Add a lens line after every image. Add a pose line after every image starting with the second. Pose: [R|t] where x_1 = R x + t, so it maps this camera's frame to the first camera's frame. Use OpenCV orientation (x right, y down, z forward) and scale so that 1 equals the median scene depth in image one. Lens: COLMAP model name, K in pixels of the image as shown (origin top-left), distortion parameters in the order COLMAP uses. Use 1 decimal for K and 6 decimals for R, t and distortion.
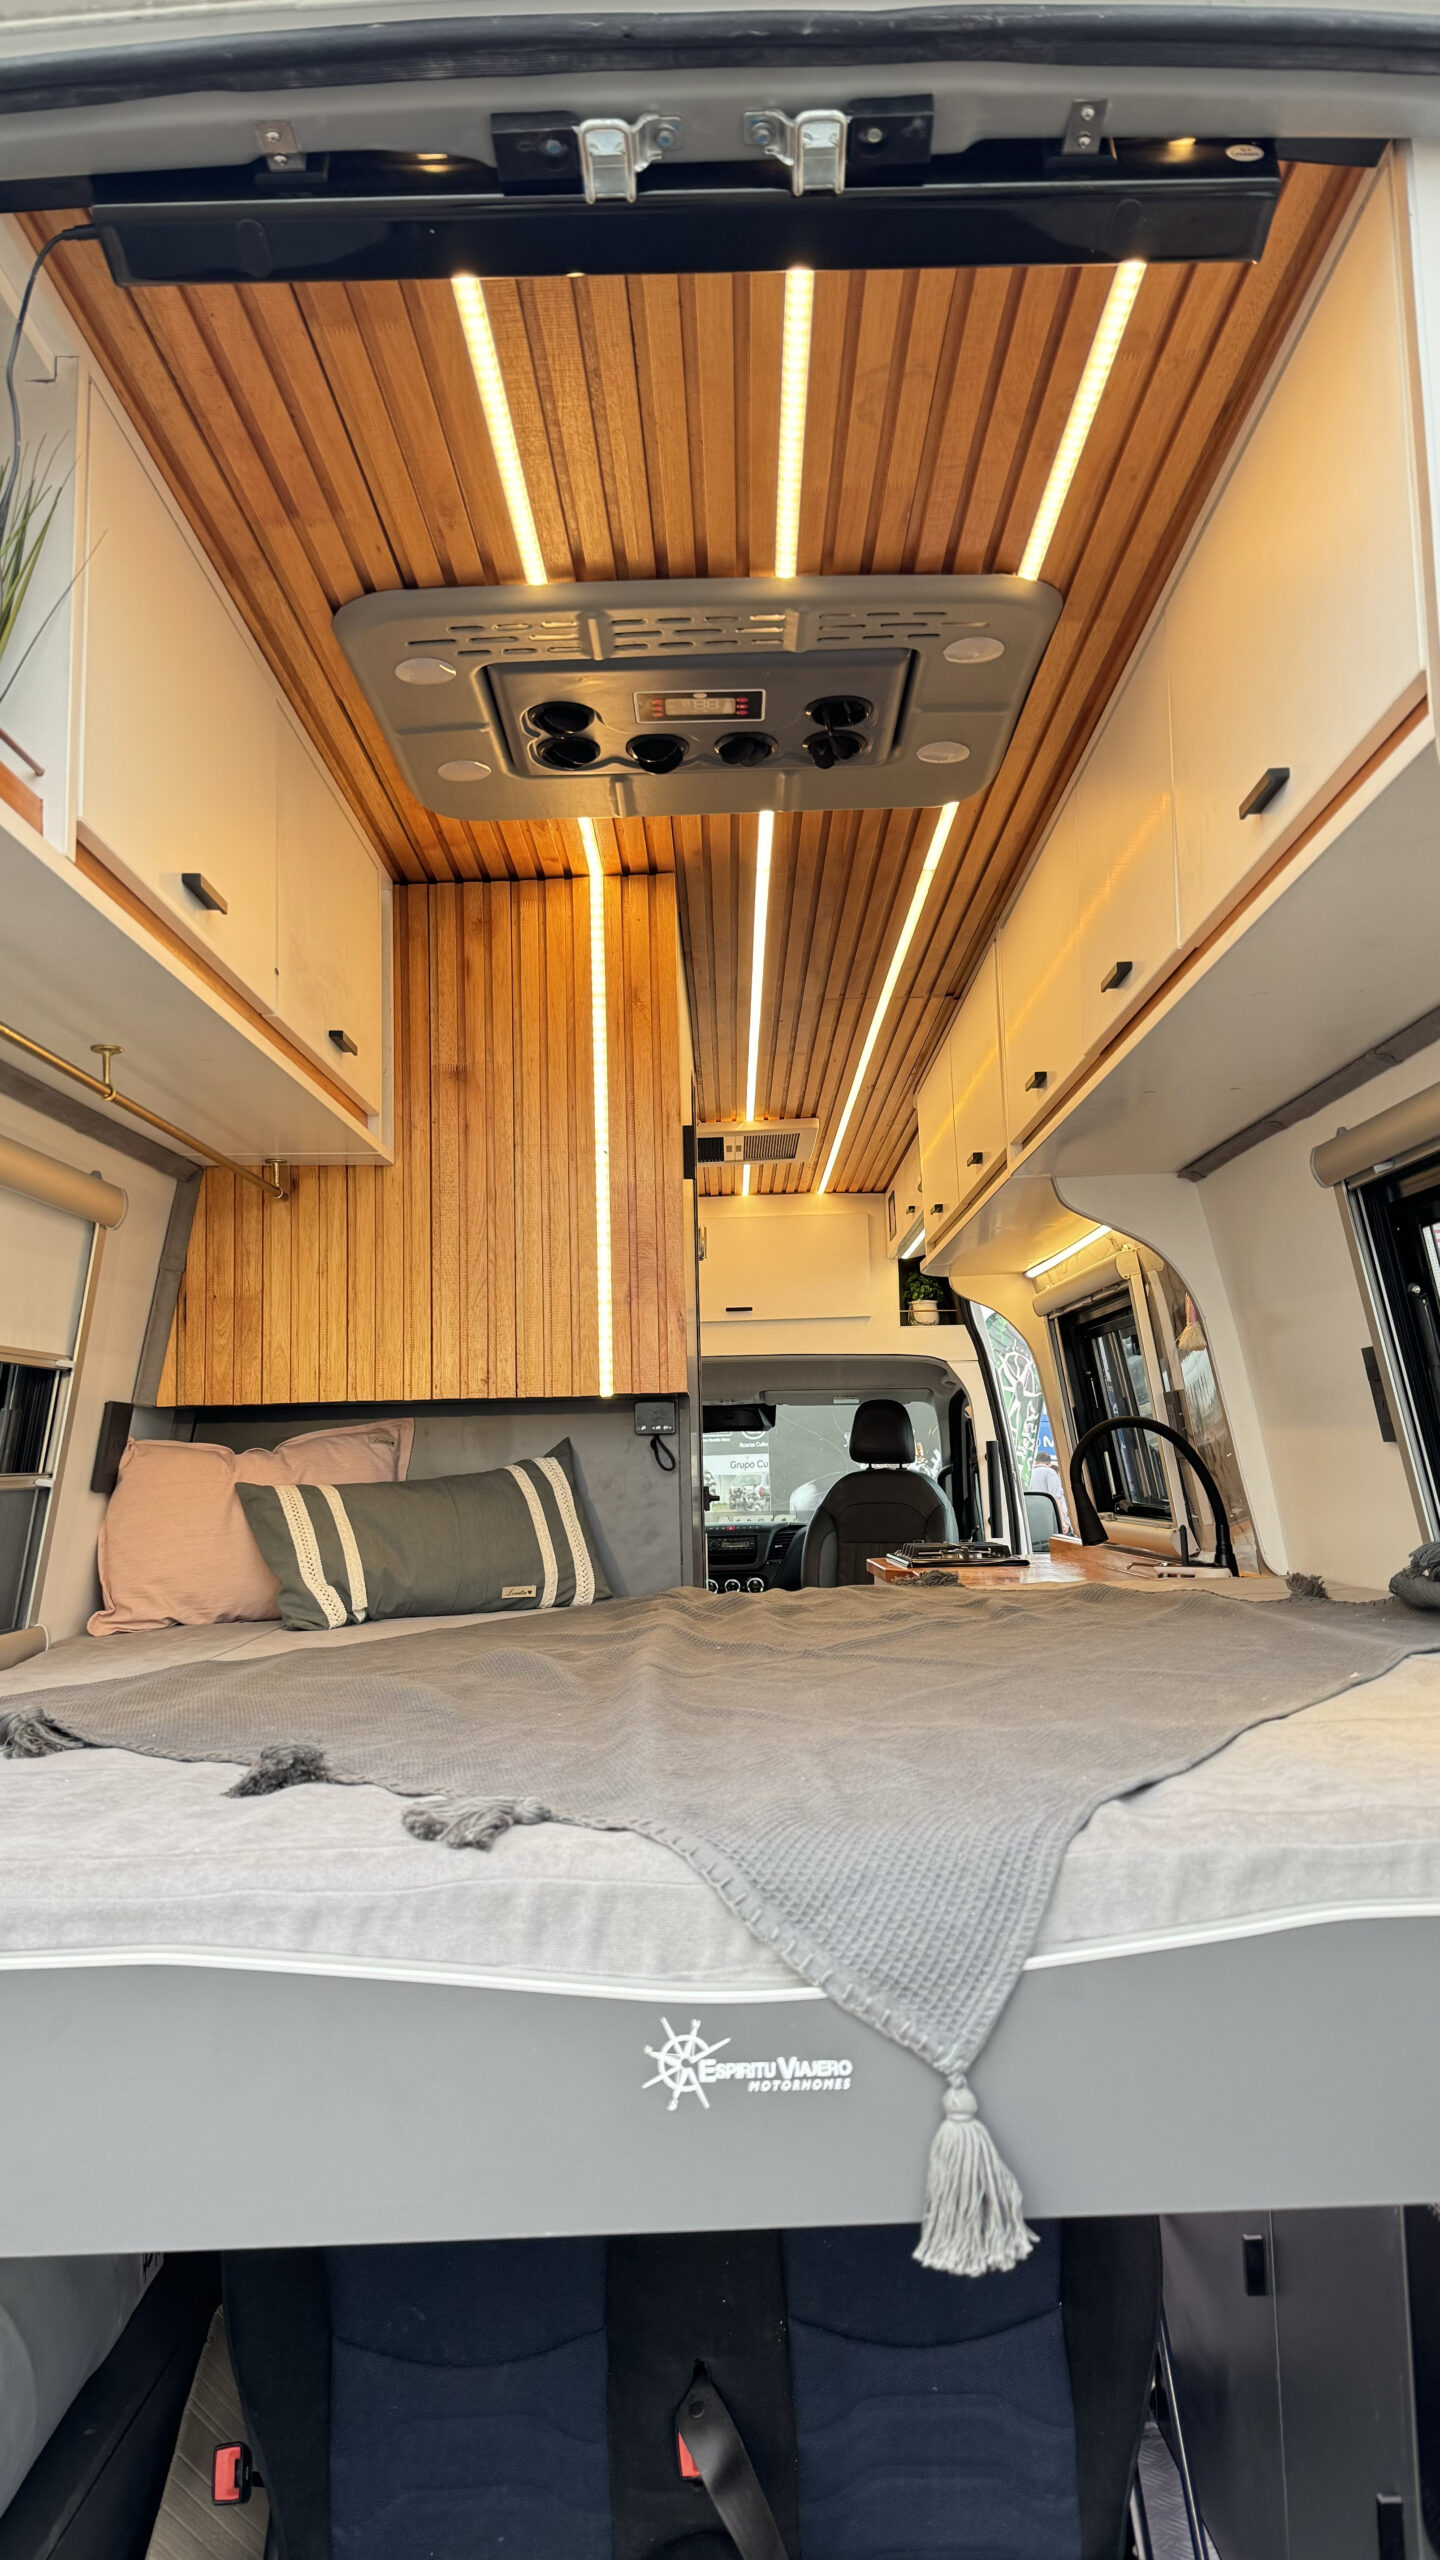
lens RADIAL K [[1761.0, 0, 728.0], [0, 1761.0, 1311.8], [0, 0, 1]] dist [0.135166, -0.206204]
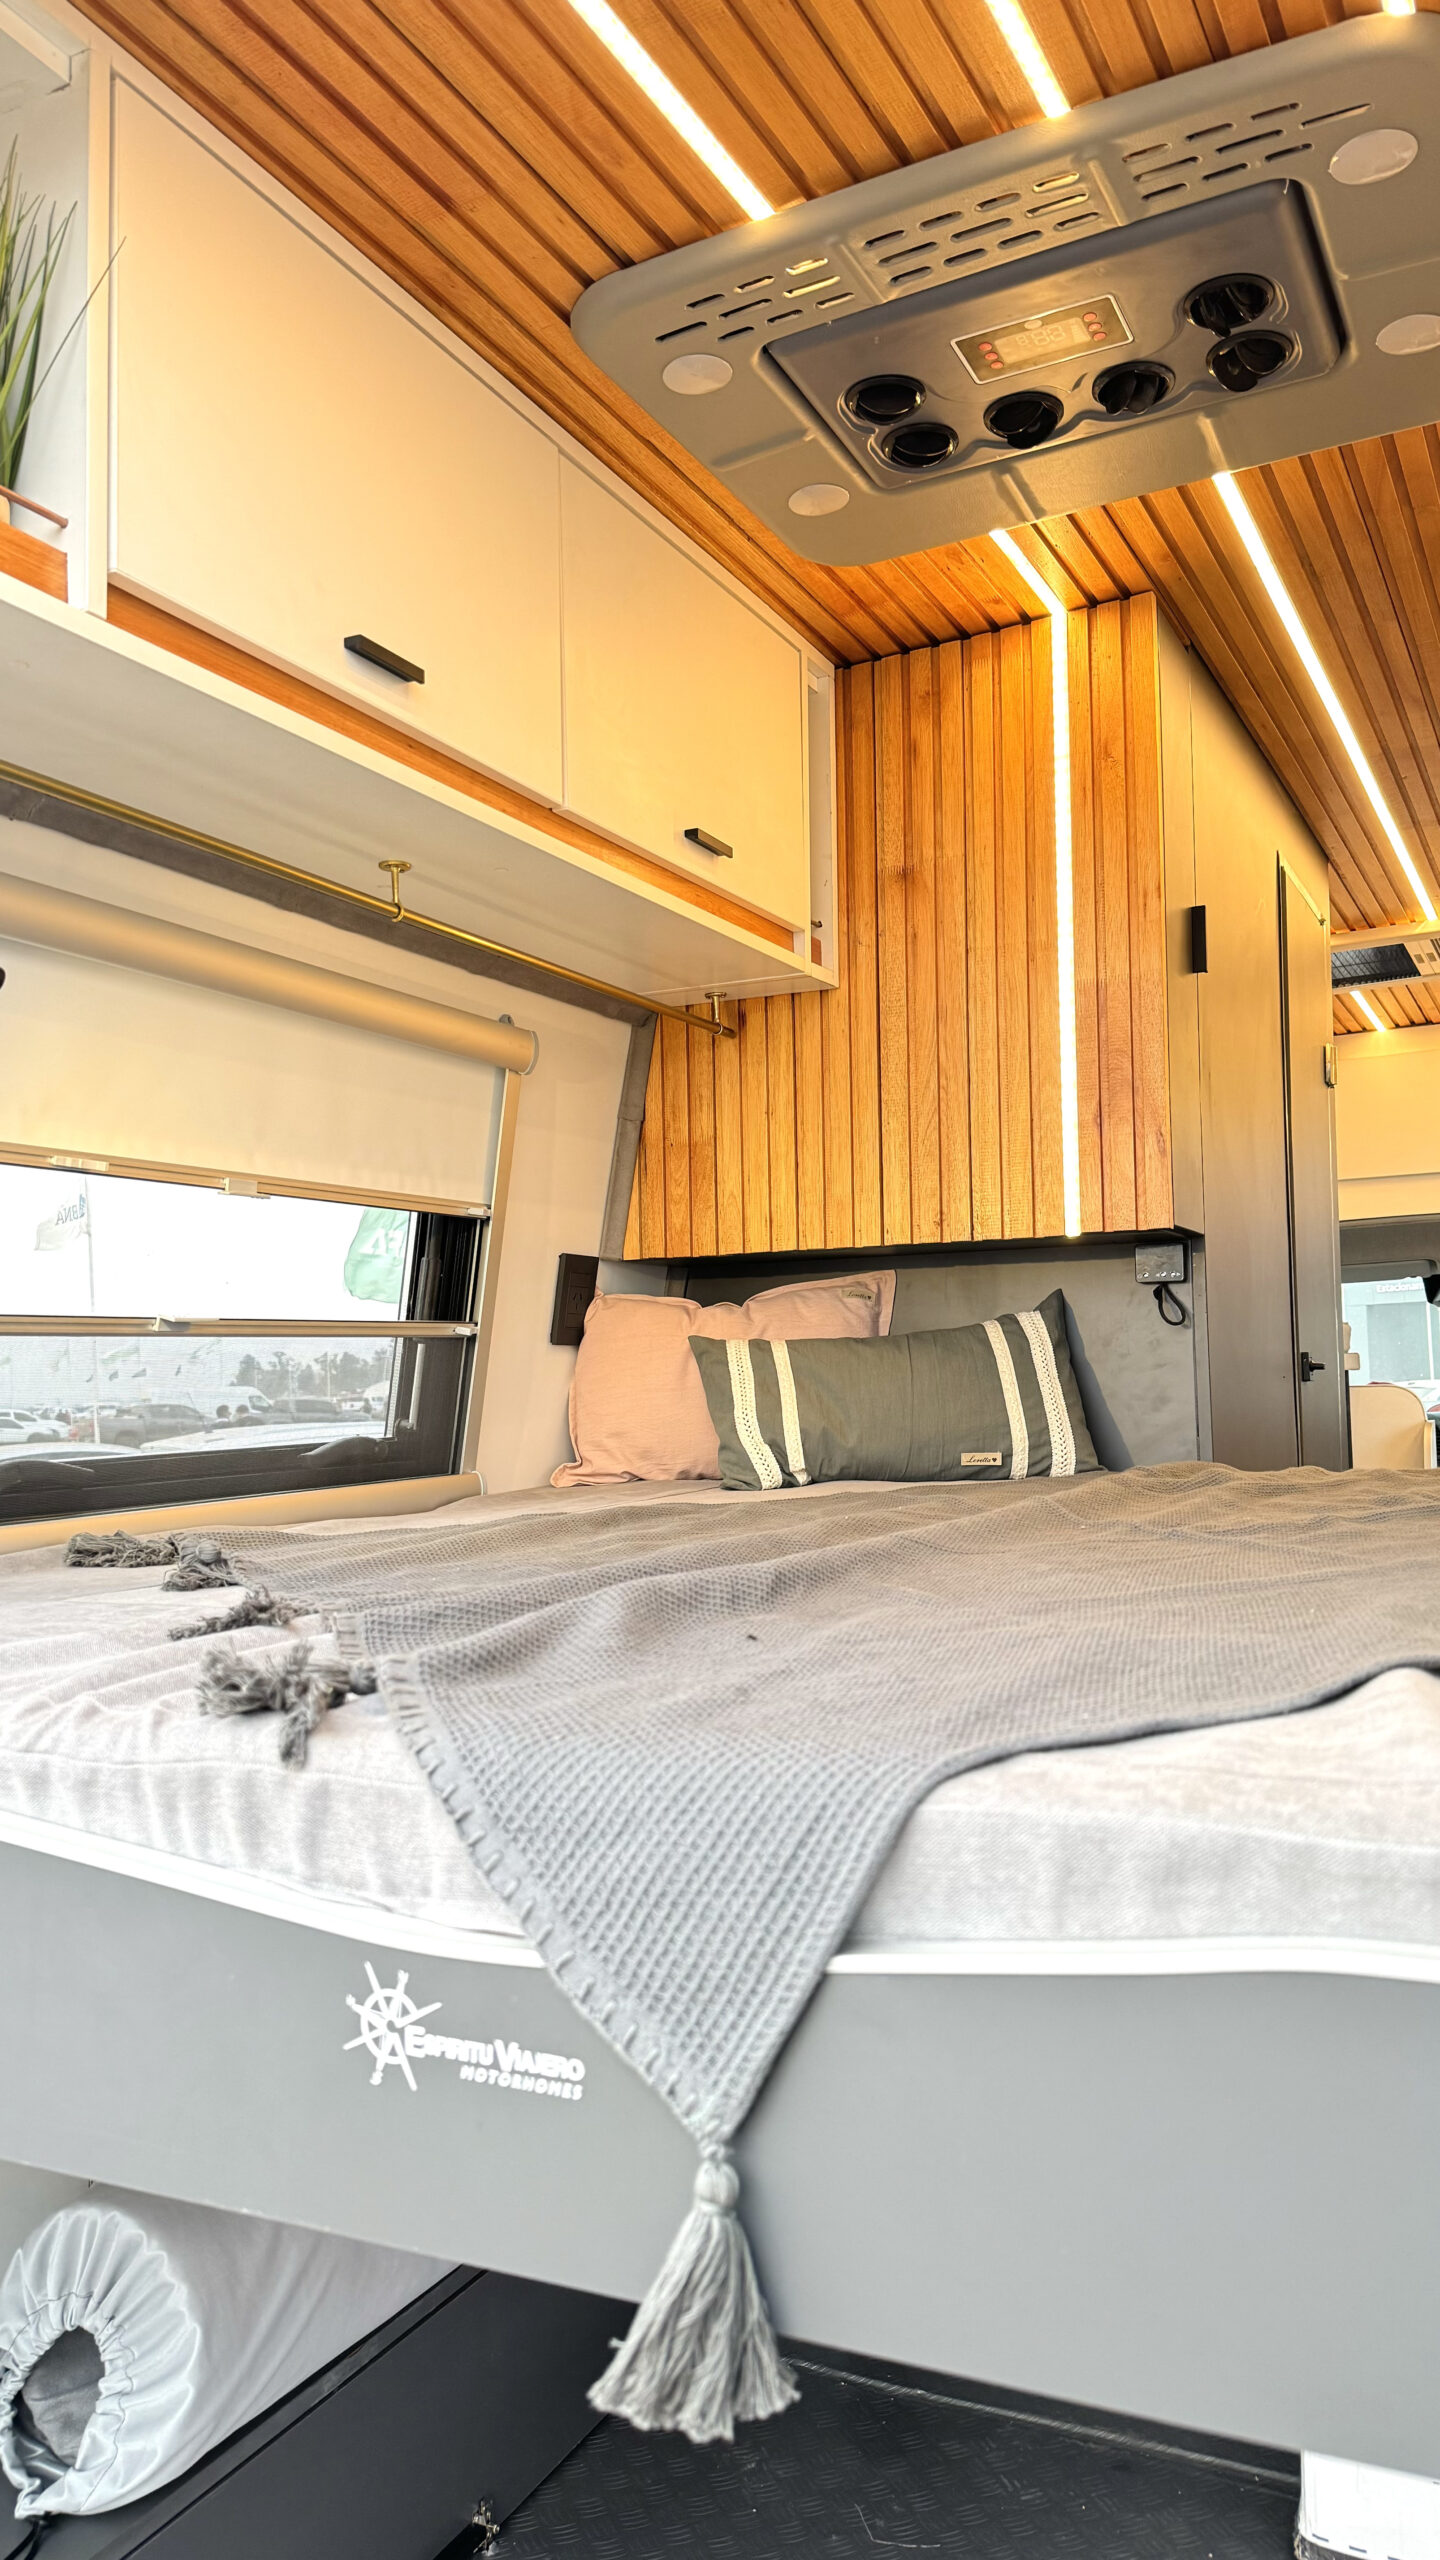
lens RADIAL K [[1761.0, 0, 728.0], [0, 1761.0, 1311.8], [0, 0, 1]] dist [0.135166, -0.206204]
pose [[0.892182, -0.012284, -0.451508, 0.168777], [0.039564, 0.997913, 0.051028, 0.034511], [0.449939, -0.063389, 0.890807, 0.159488]]
